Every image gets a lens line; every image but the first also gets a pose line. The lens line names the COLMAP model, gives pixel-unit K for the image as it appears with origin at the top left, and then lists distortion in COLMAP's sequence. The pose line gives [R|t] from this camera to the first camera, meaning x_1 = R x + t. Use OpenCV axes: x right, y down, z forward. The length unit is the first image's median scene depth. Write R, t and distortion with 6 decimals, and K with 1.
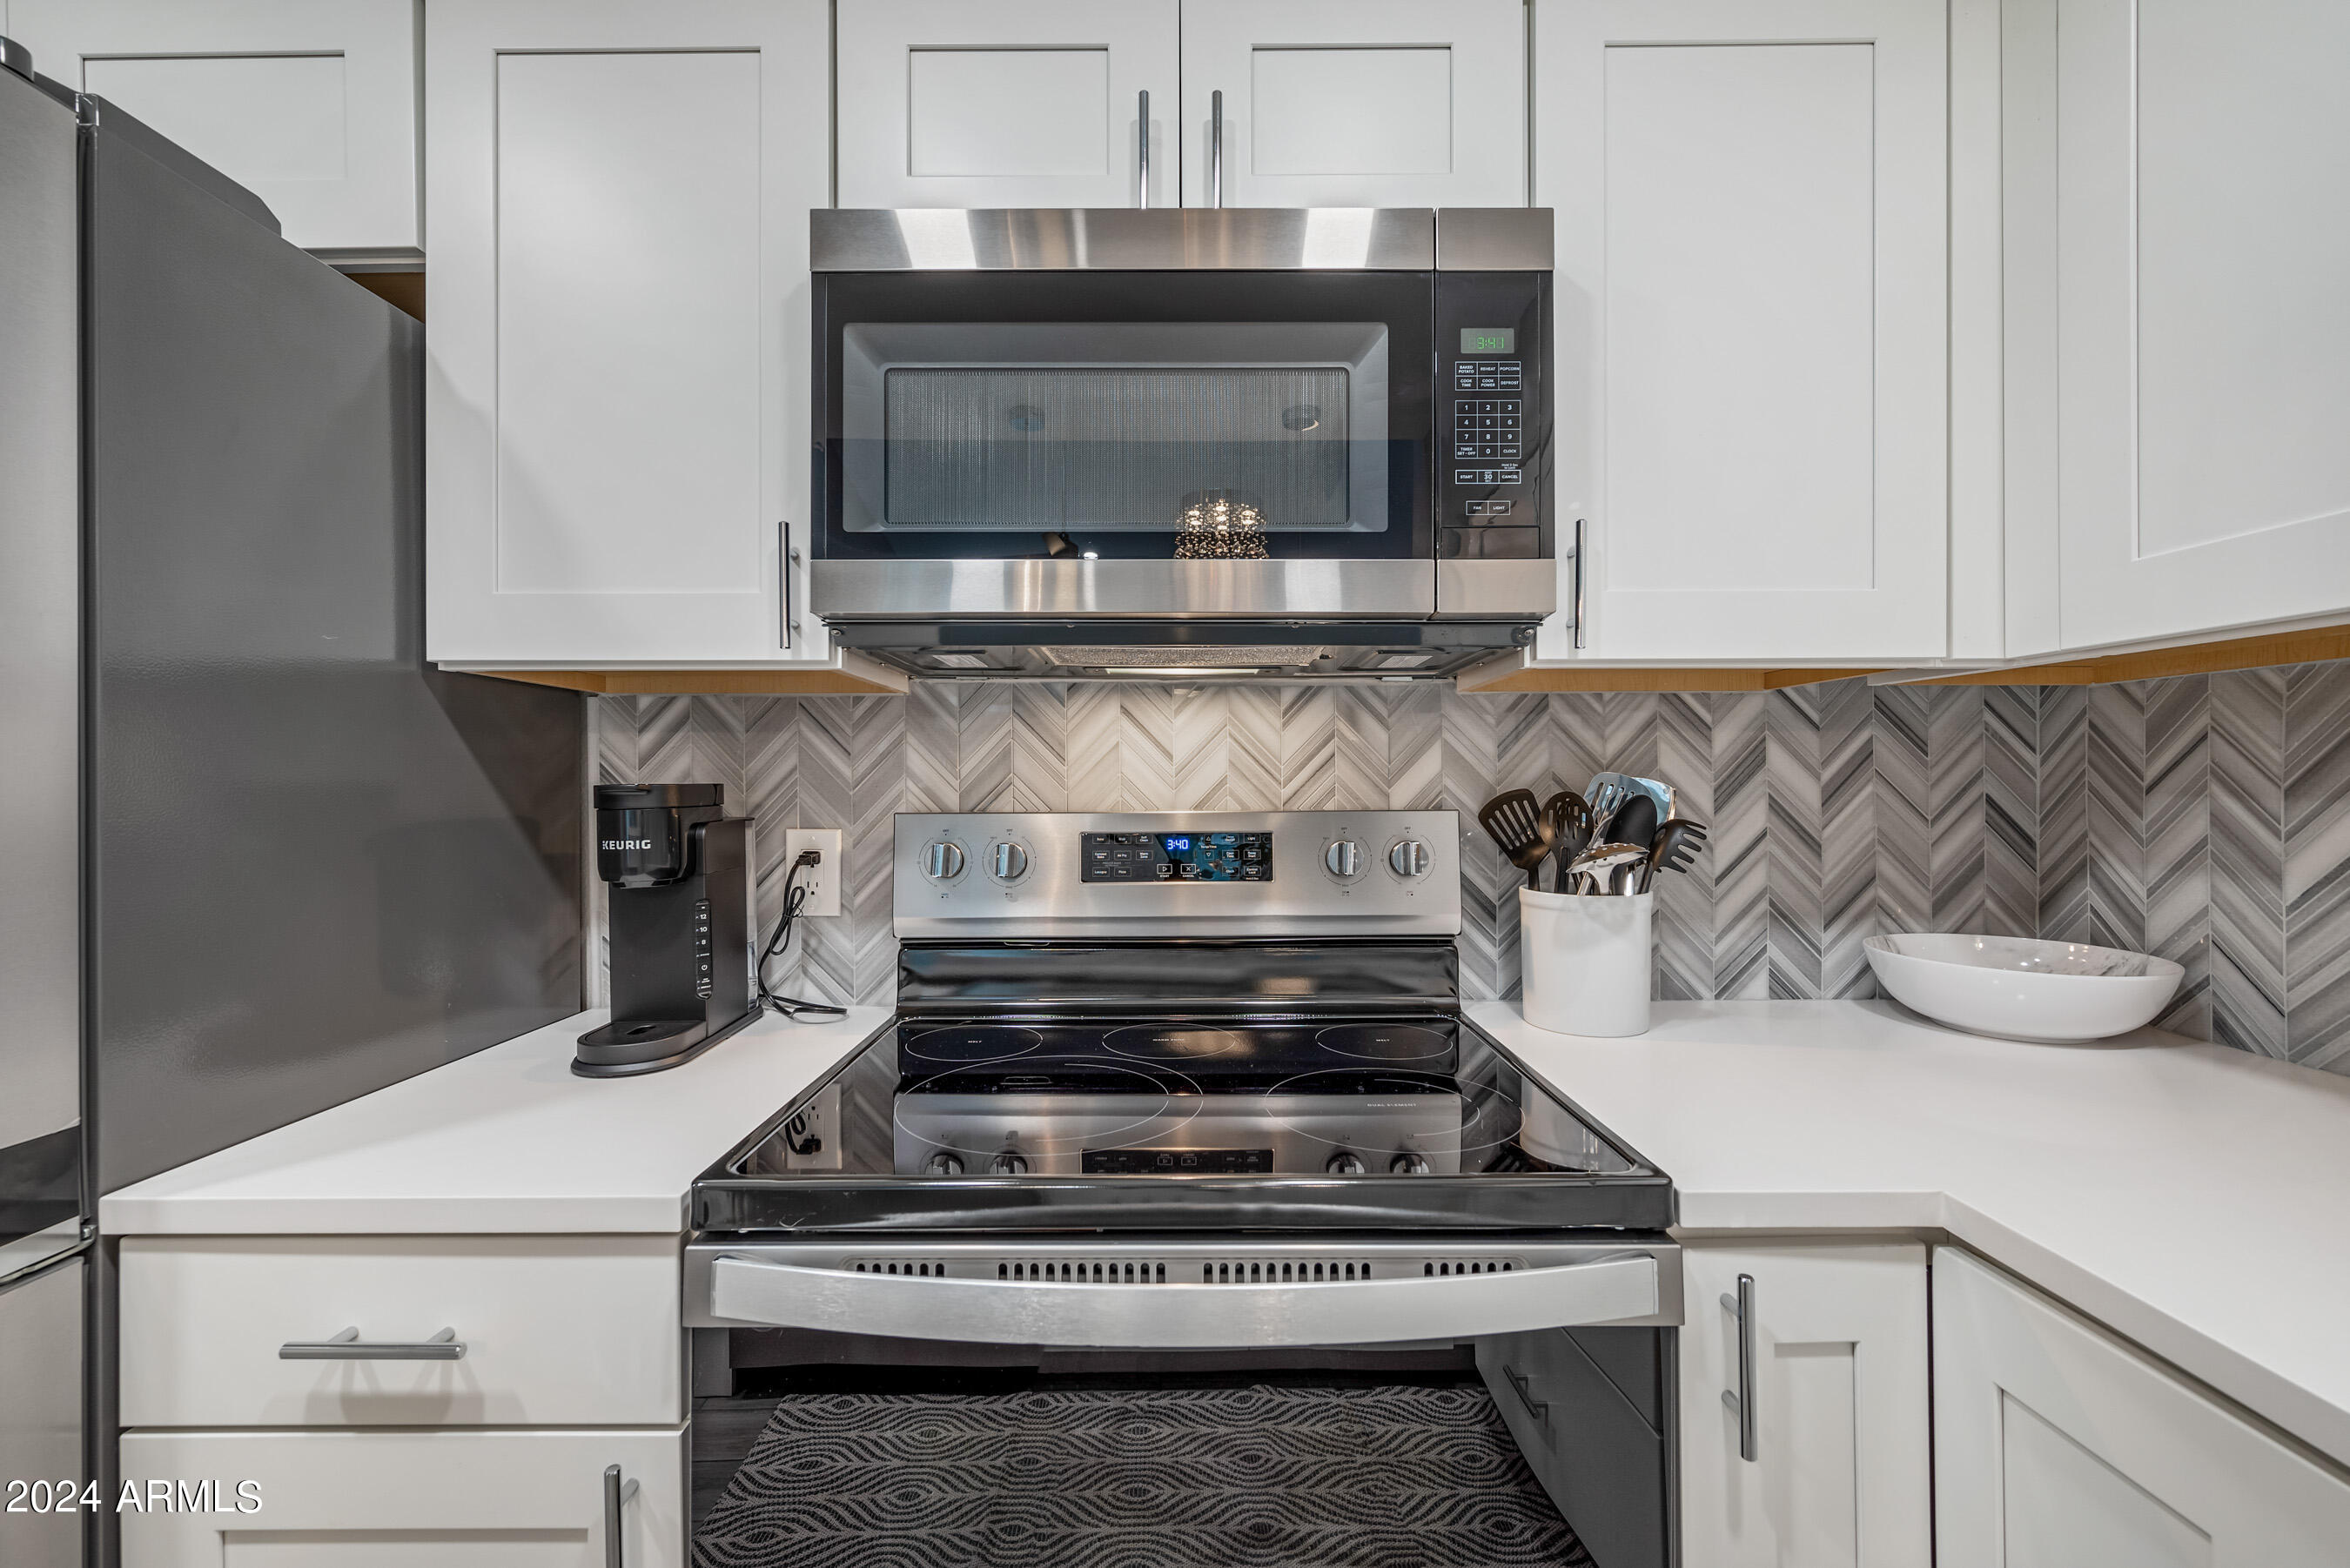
lens RADIAL K [[961.2, 0, 1180.1], [0, 961.2, 780.0], [0, 0, 1]] dist [-0.004459, 0.000166]
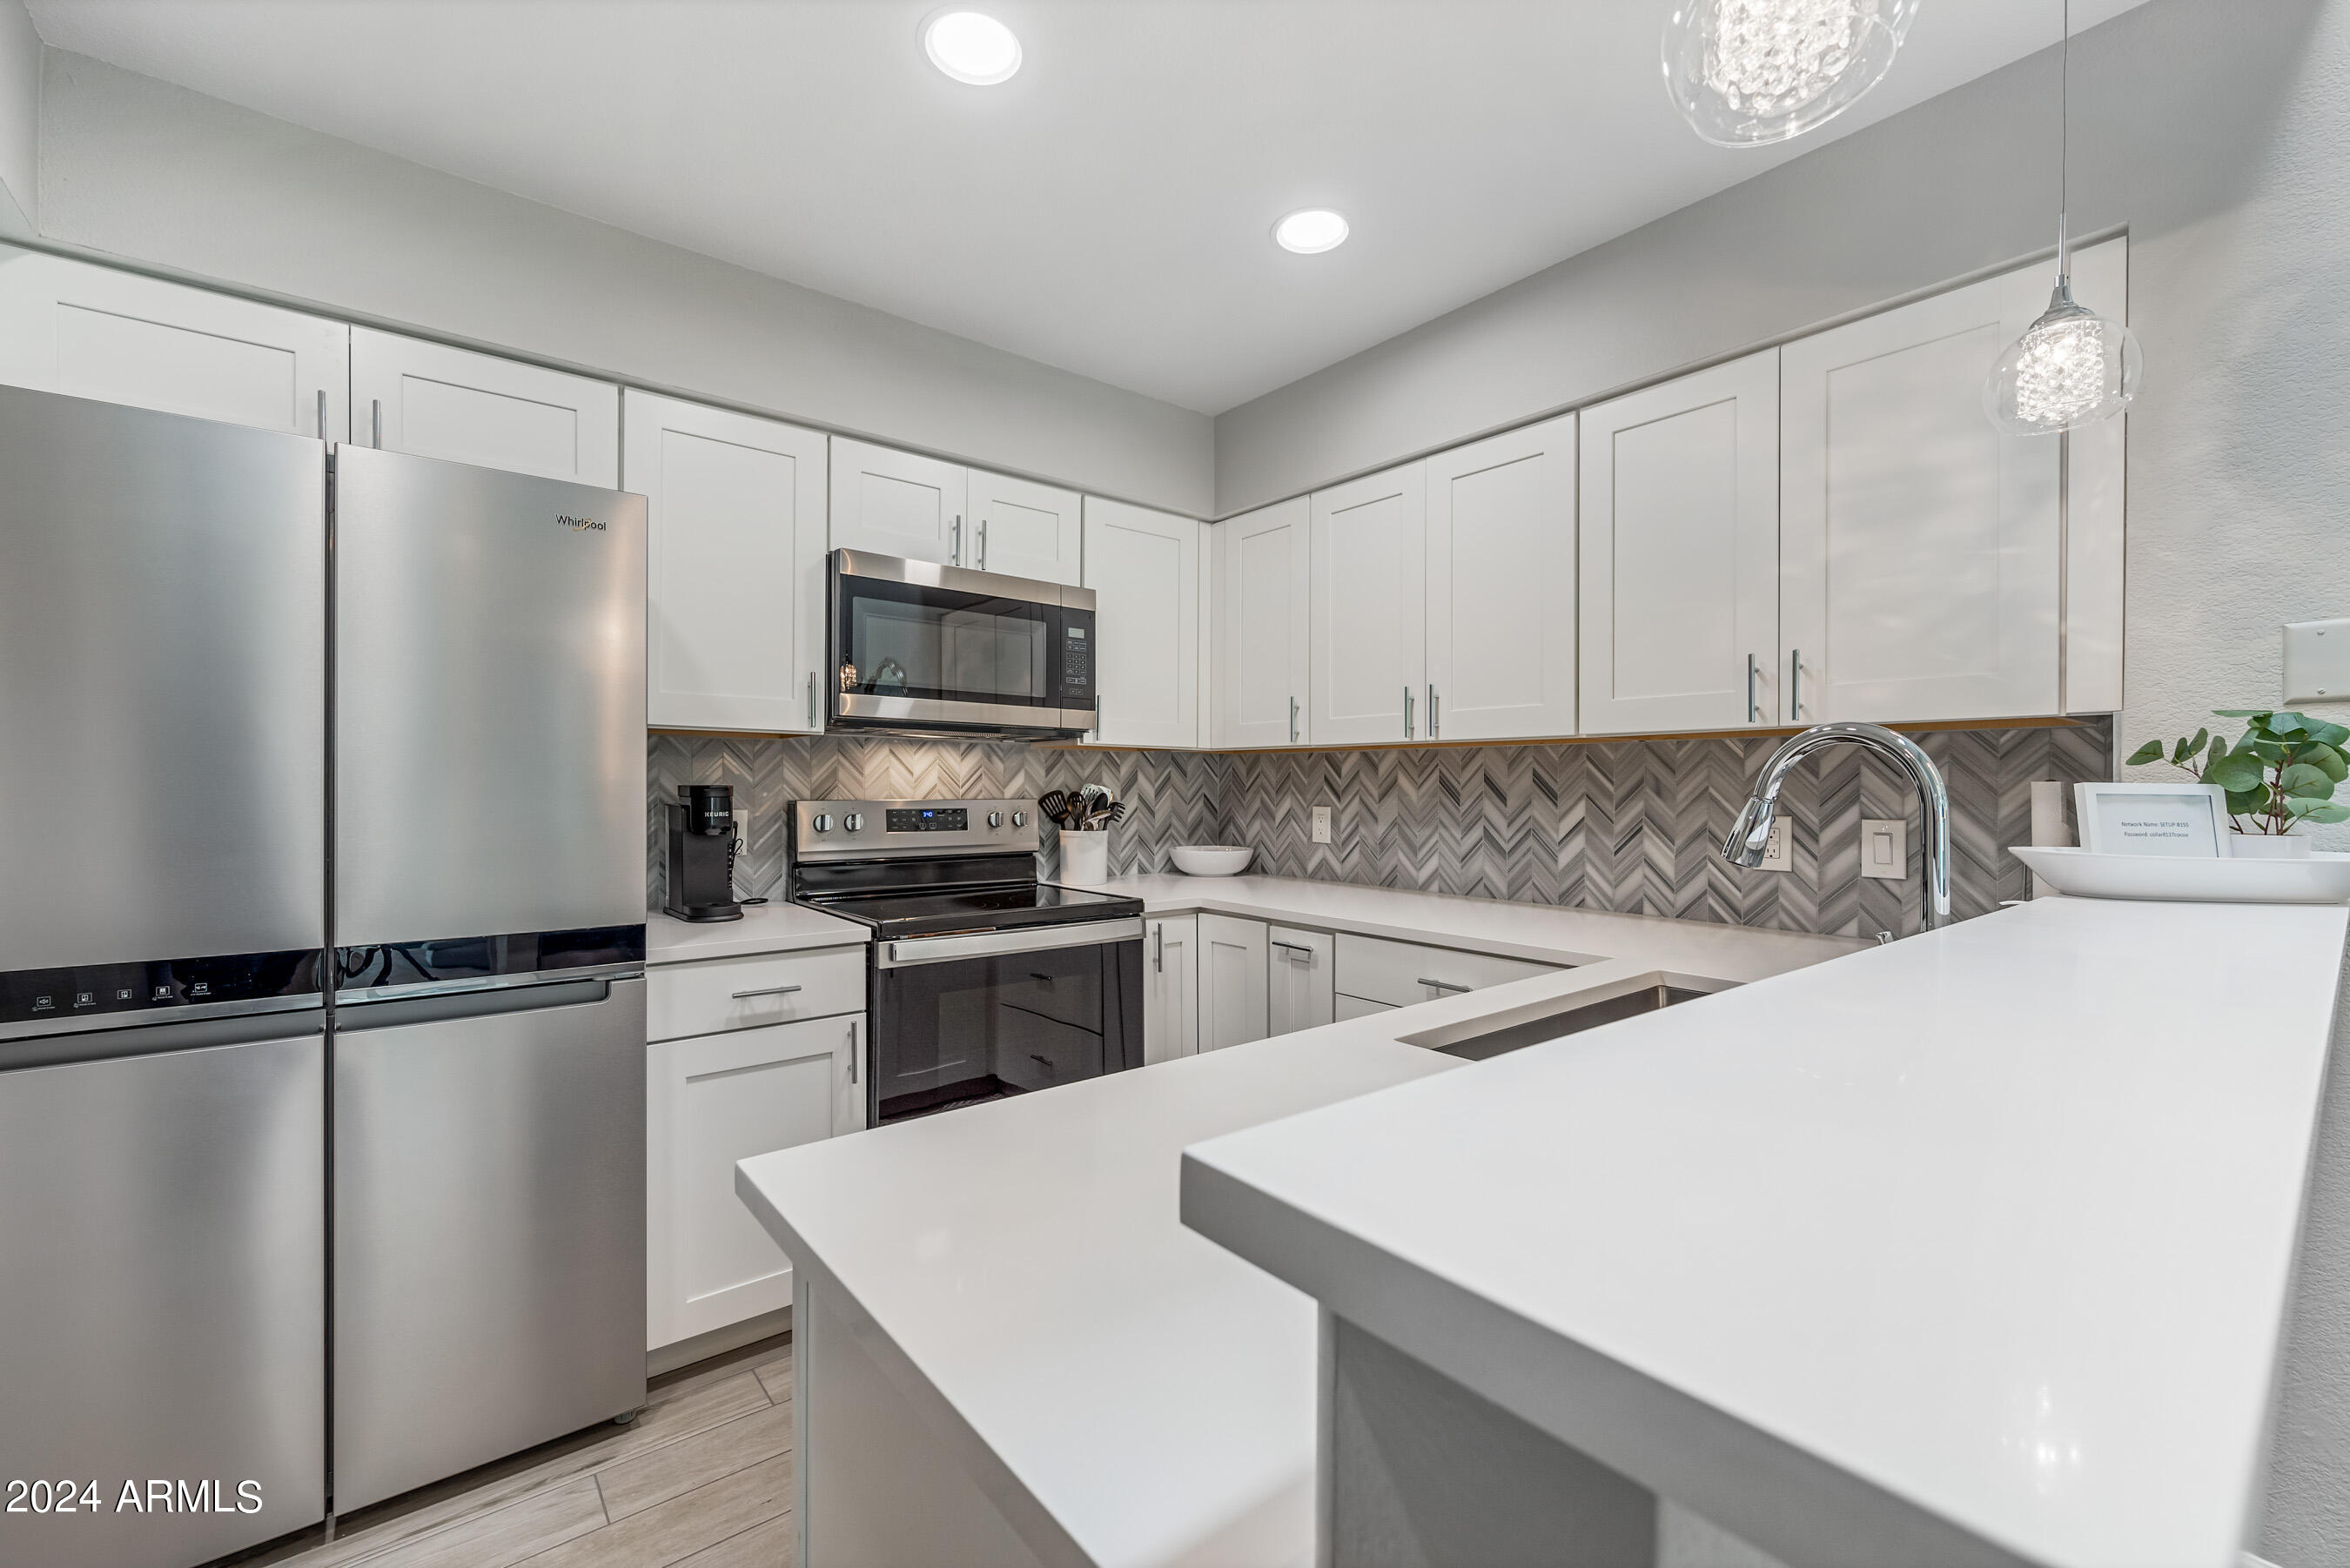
lens RADIAL K [[961.2, 0, 1180.7], [0, 961.2, 782.8], [0, 0, 1]] dist [-0.004459, 0.000166]
pose [[0.769684, 0.009971, 0.638347, -0.952507], [-0.009192, 0.999947, -0.004535, -0.001349], [-0.638359, -0.002377, 0.769735, -1.057020]]
